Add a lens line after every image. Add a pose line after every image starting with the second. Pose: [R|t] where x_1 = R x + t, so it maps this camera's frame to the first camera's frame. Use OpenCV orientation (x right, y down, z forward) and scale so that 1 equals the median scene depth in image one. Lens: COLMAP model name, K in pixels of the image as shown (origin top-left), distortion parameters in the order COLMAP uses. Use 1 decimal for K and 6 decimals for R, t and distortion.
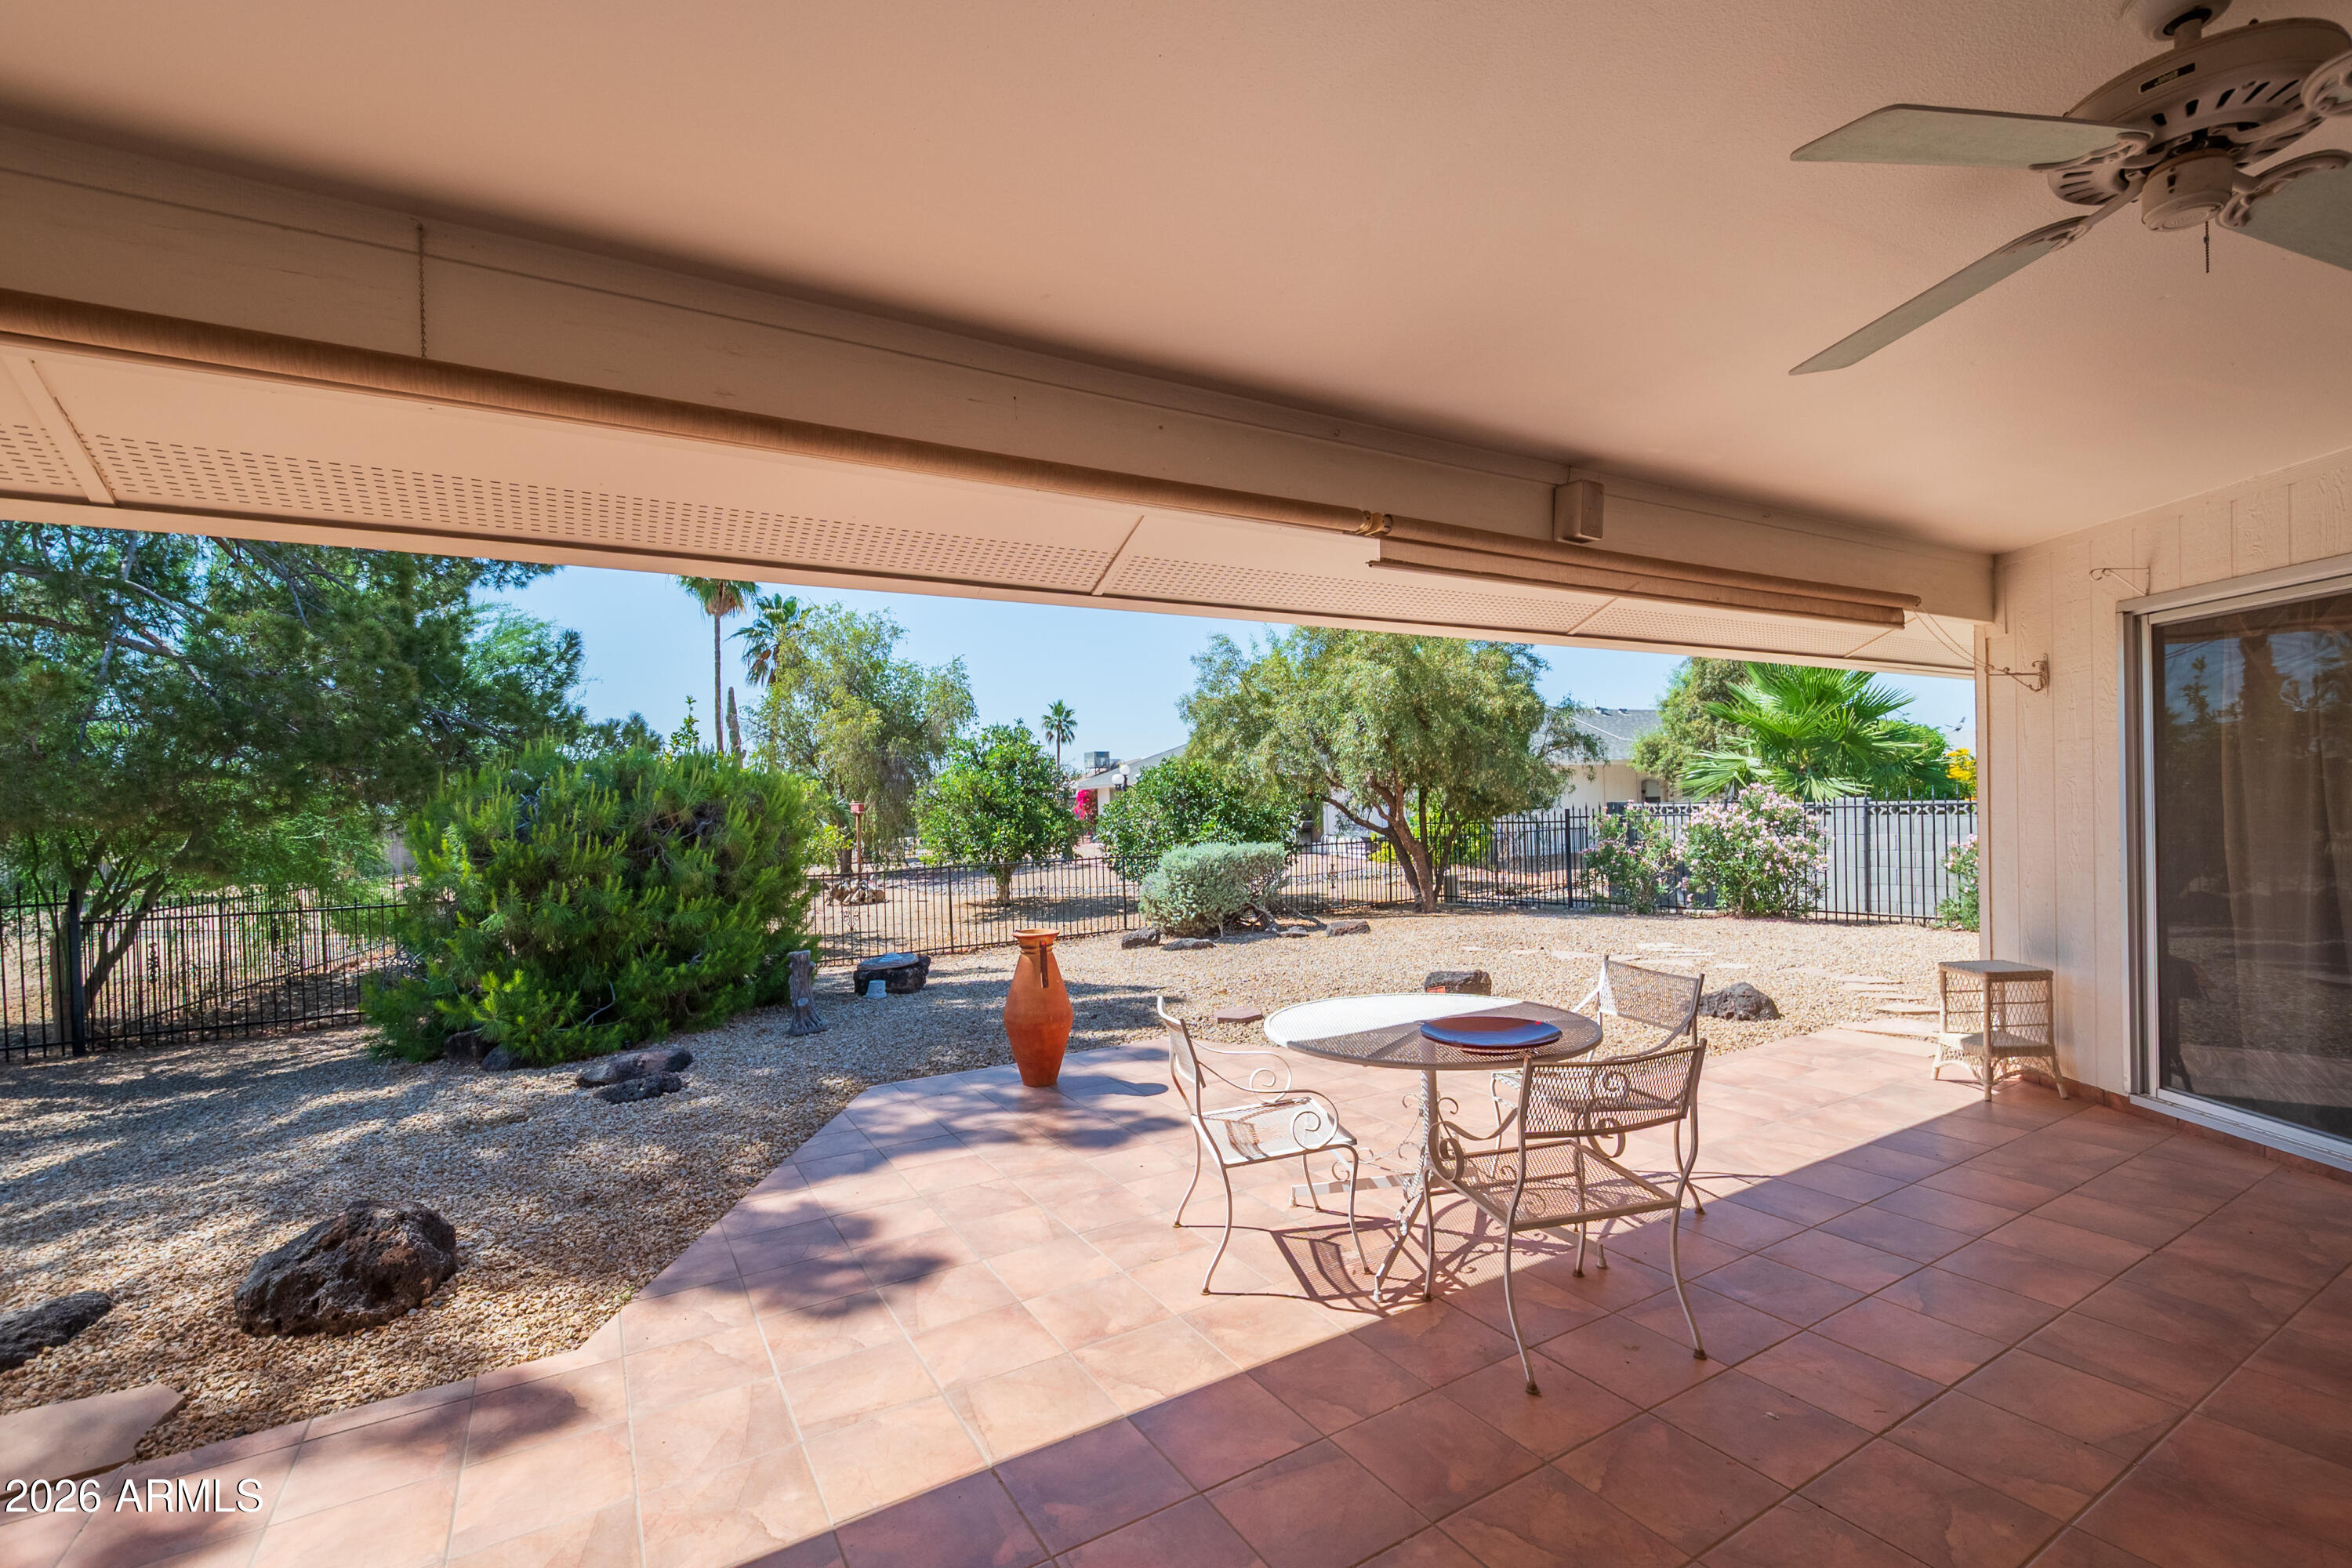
lens RADIAL K [[1043.3, 0, 1213.7], [0, 1043.3, 839.4], [0, 0, 1]] dist [0.000649, -0.001669]
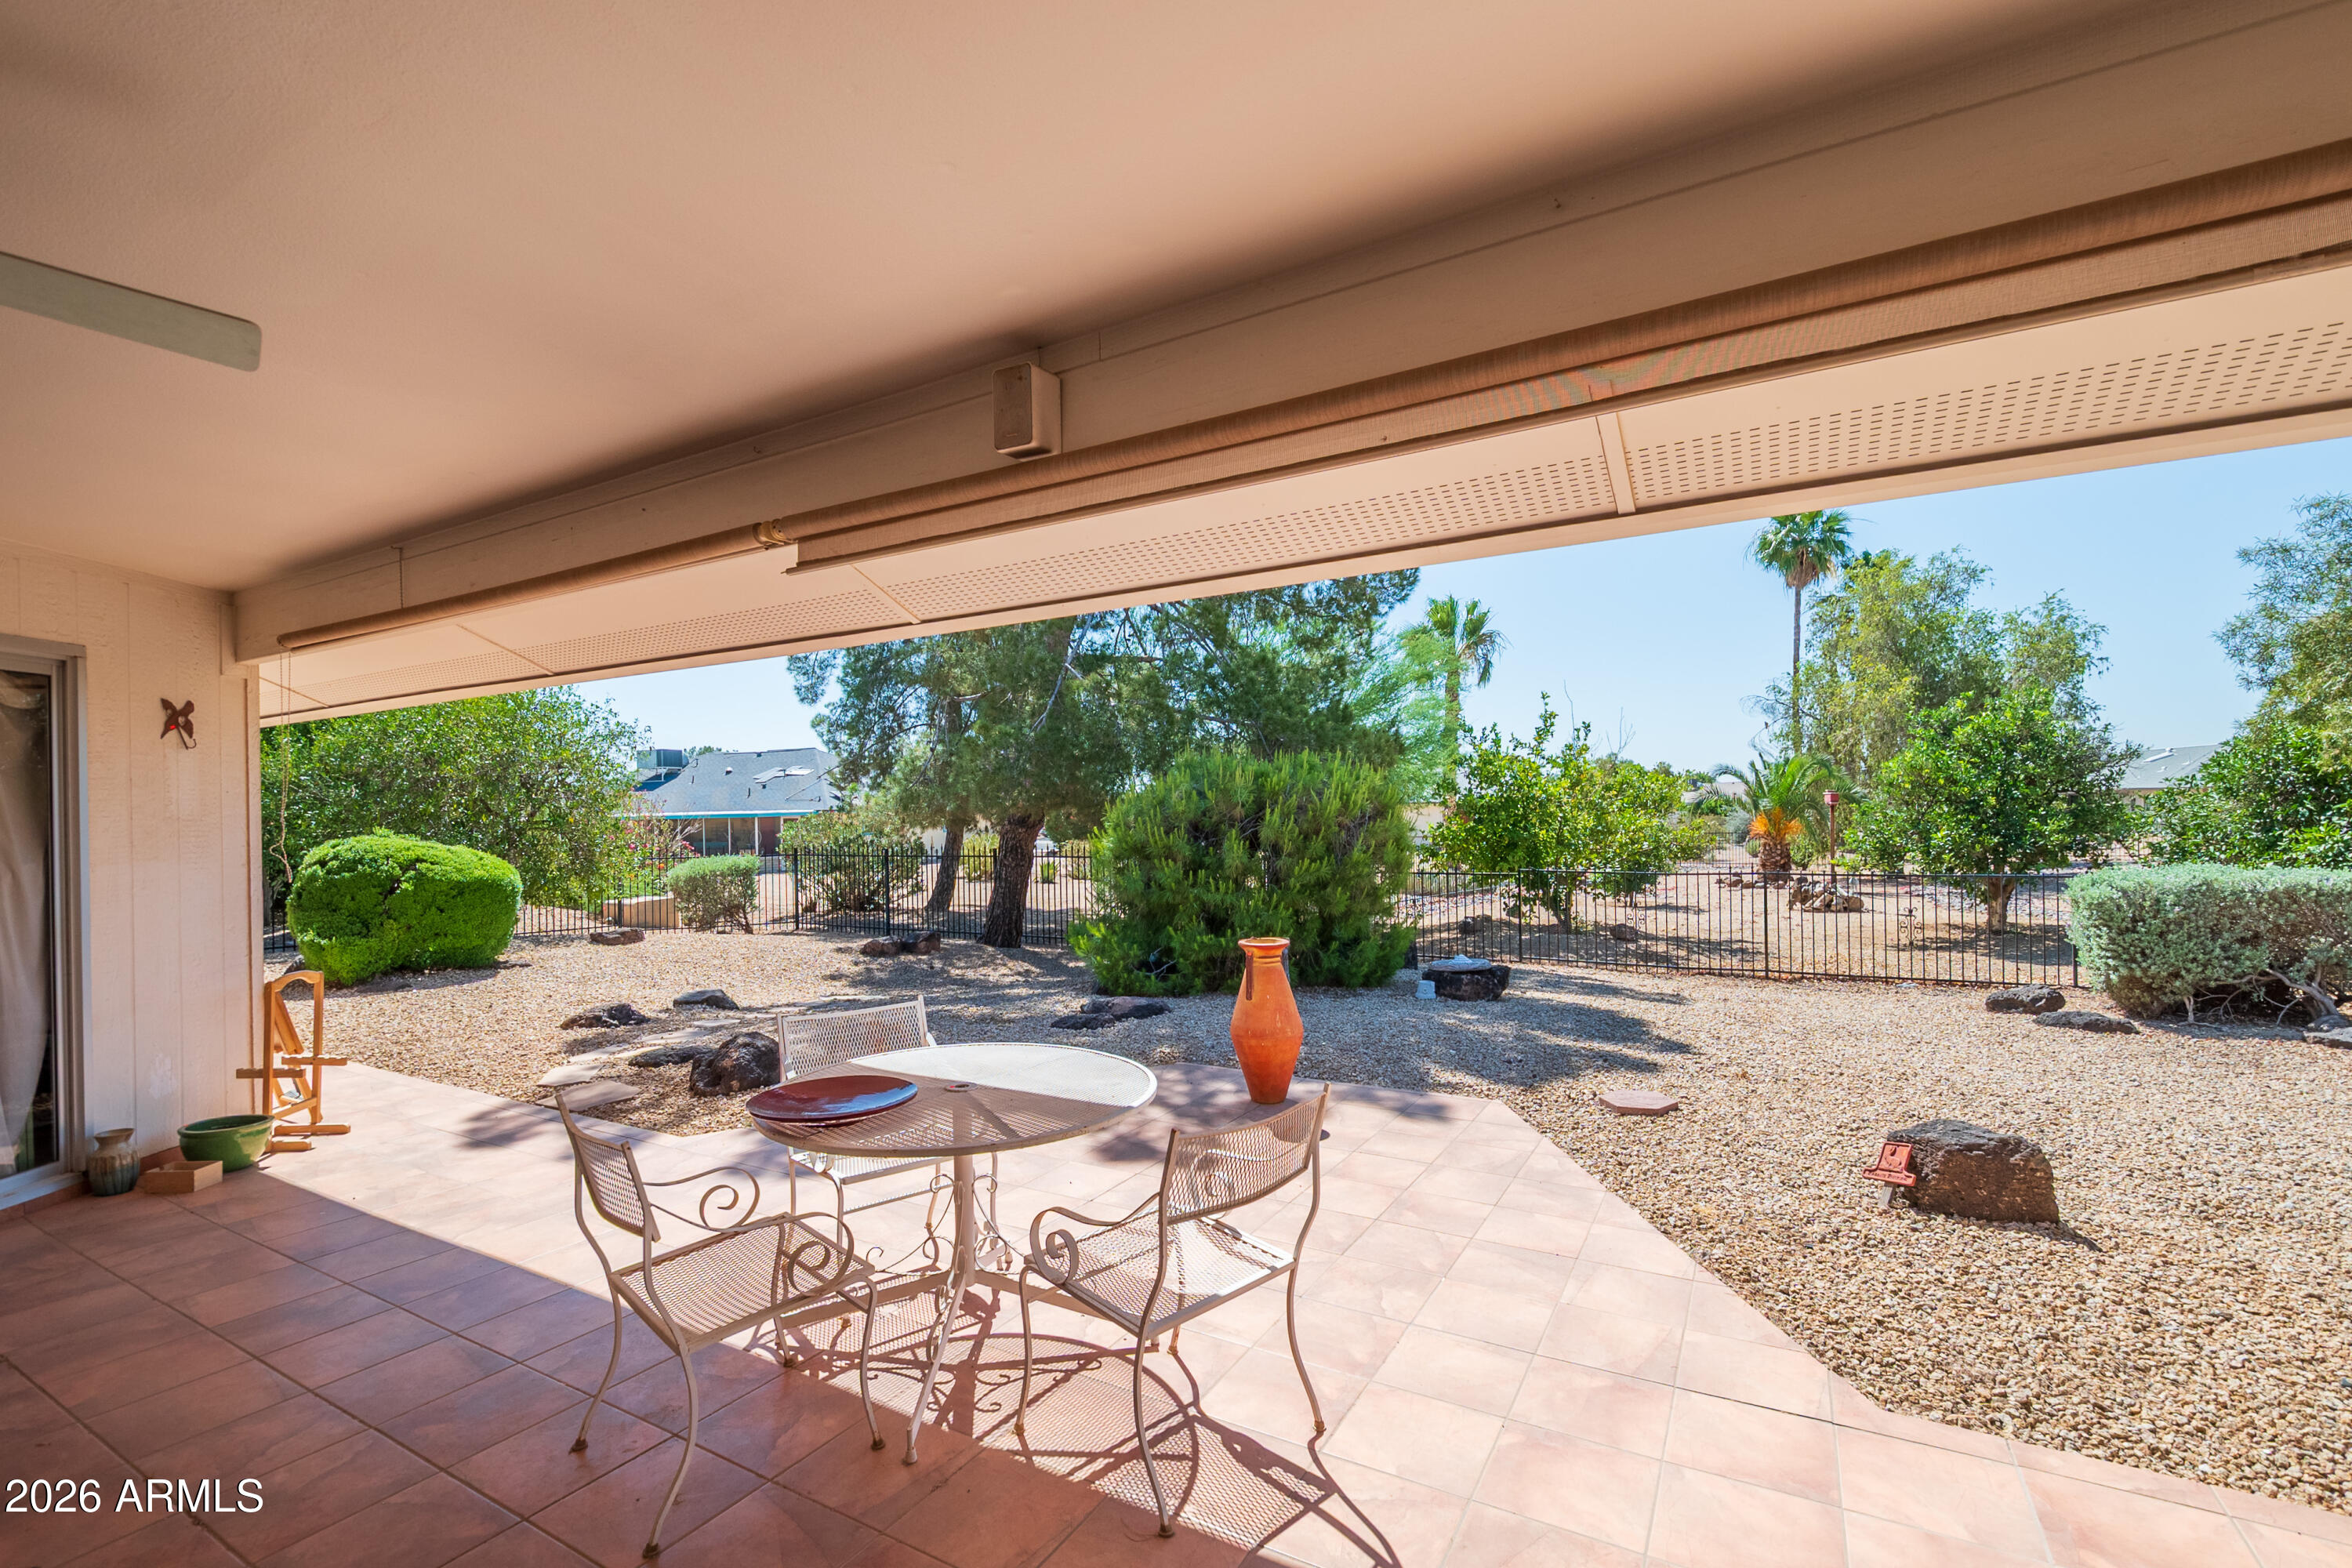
lens RADIAL K [[1043.3, 0, 1144.4], [0, 1043.3, 824.5], [0, 0, 1]] dist [0.000649, -0.001669]
pose [[0.455272, 0.028367, -0.889901, 0.680364], [-0.027765, 0.999459, 0.017655, -0.034277], [0.889920, 0.016670, 0.455813, 0.504710]]
